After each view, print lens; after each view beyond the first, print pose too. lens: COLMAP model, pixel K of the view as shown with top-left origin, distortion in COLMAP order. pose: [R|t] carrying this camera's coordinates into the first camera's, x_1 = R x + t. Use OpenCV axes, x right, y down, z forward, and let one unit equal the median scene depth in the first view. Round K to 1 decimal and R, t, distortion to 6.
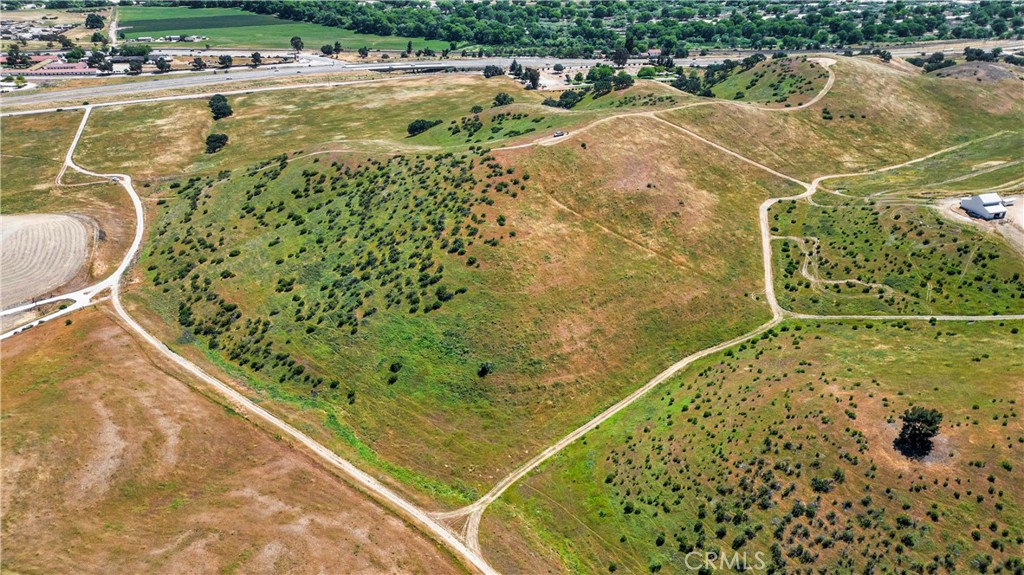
lens RADIAL K [[729.9, 0, 510.8], [0, 729.9, 287.0], [0, 0, 1]] dist [0.074093, -0.075542]
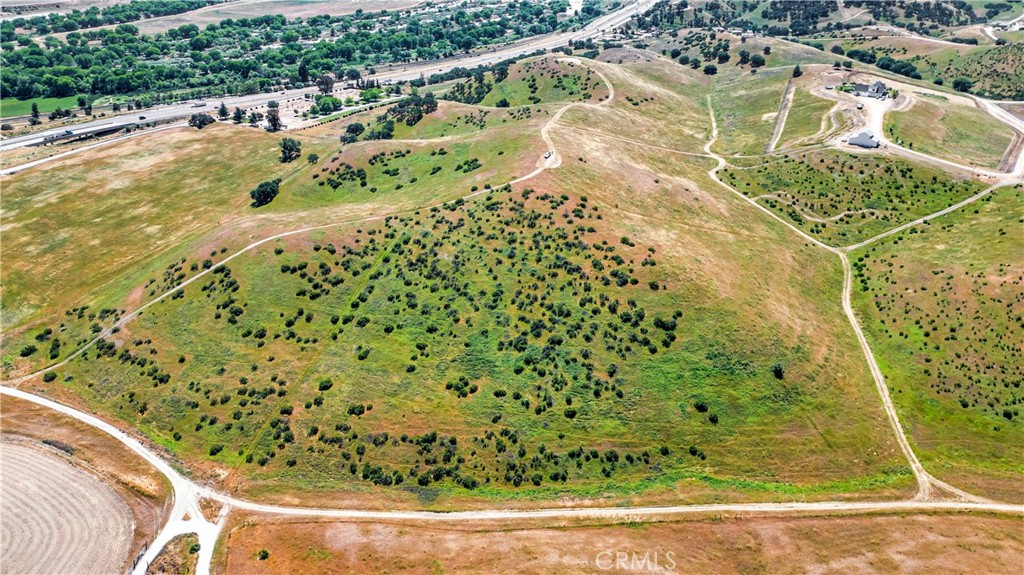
lens RADIAL K [[729.9, 0, 511.3], [0, 729.9, 286.2], [0, 0, 1]] dist [0.074093, -0.075542]
pose [[0.764016, -0.297765, 0.572378, -0.563519], [0.310759, 0.947283, 0.077996, -0.126246], [-0.565428, 0.118281, 0.816272, 0.228116]]
